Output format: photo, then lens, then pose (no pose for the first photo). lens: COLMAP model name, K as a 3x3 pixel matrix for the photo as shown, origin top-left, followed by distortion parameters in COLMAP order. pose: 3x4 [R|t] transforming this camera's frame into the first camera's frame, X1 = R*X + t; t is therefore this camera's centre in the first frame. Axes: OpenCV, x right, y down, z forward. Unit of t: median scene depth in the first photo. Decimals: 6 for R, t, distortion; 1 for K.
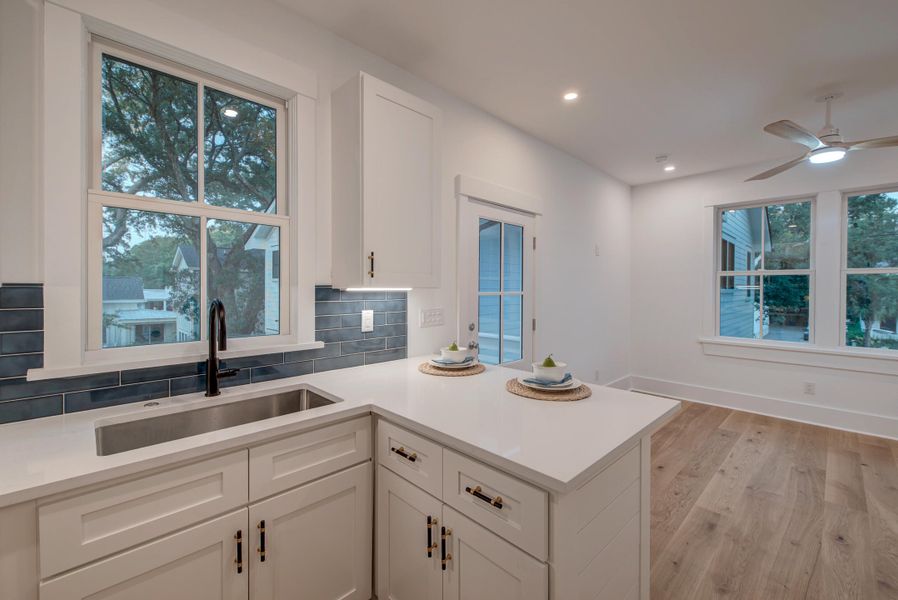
lens RADIAL K [[374.8, 0, 449.0], [0, 374.8, 300.0], [0, 0, 1]] dist [-0.000605, -0.000131]
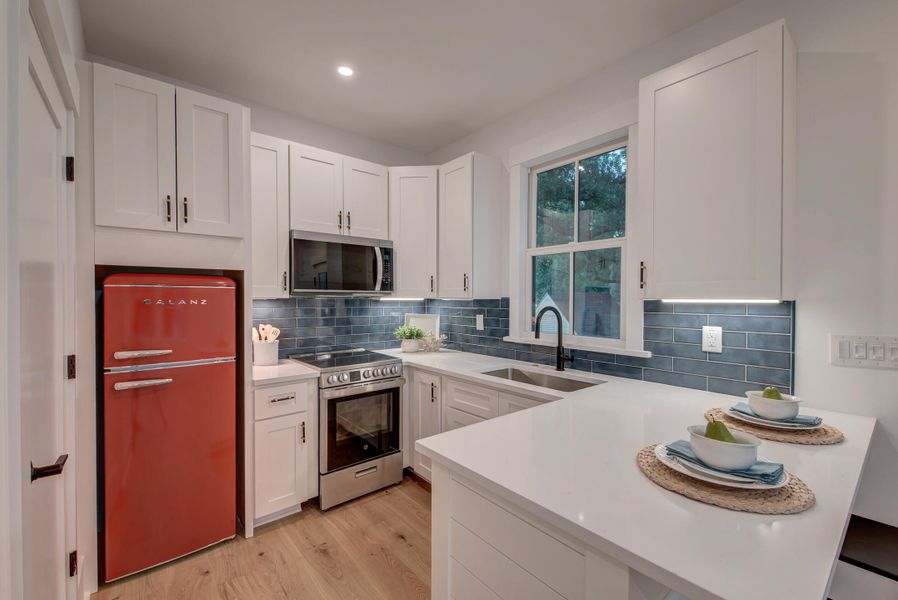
lens RADIAL K [[388.1, 0, 449.0], [0, 388.1, 300.0], [0, 0, 1]] dist [-0.000981, -0.000243]
pose [[-0.095167, 0.005894, -0.995444, 0.728223], [-0.027111, 0.999596, 0.008511, -0.023427], [0.995092, 0.027797, -0.094969, 0.525842]]
